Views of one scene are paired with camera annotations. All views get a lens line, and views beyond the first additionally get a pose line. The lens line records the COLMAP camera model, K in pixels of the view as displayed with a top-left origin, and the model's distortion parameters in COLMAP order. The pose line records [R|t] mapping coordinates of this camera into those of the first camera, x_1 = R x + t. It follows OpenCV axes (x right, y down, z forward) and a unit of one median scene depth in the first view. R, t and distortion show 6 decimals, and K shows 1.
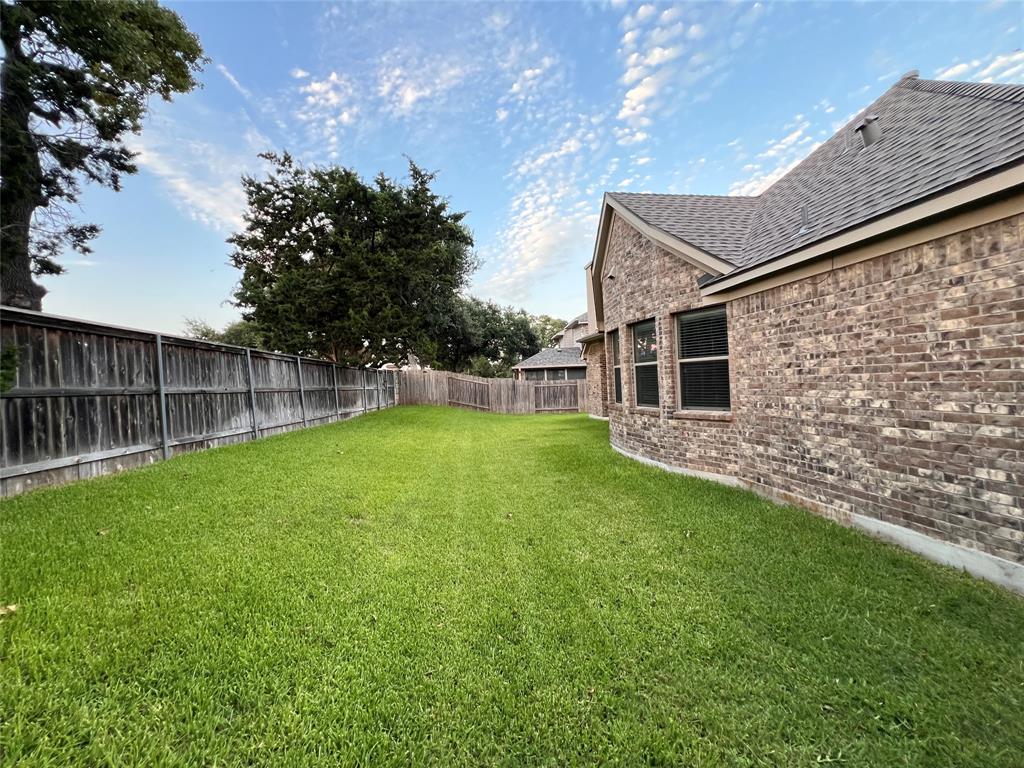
lens RADIAL K [[412.2, 0, 512.3], [0, 412.2, 386.8], [0, 0, 1]] dist [0.014534, -0.000003]
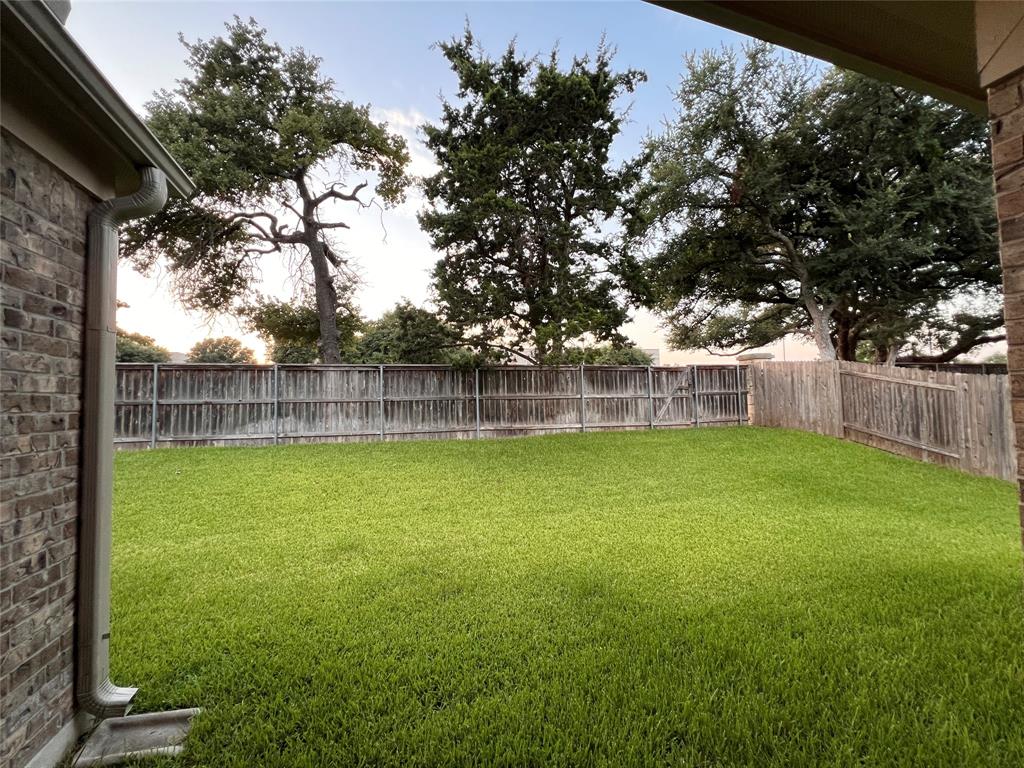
lens RADIAL K [[411.3, 0, 511.3], [0, 411.3, 381.9], [0, 0, 1]] dist [-0.000630, -0.000005]
pose [[0.183958, -0.006373, -0.982913, 0.711713], [0.004616, 0.999974, -0.005620, -0.042619], [0.982923, -0.003503, 0.183983, 1.691921]]
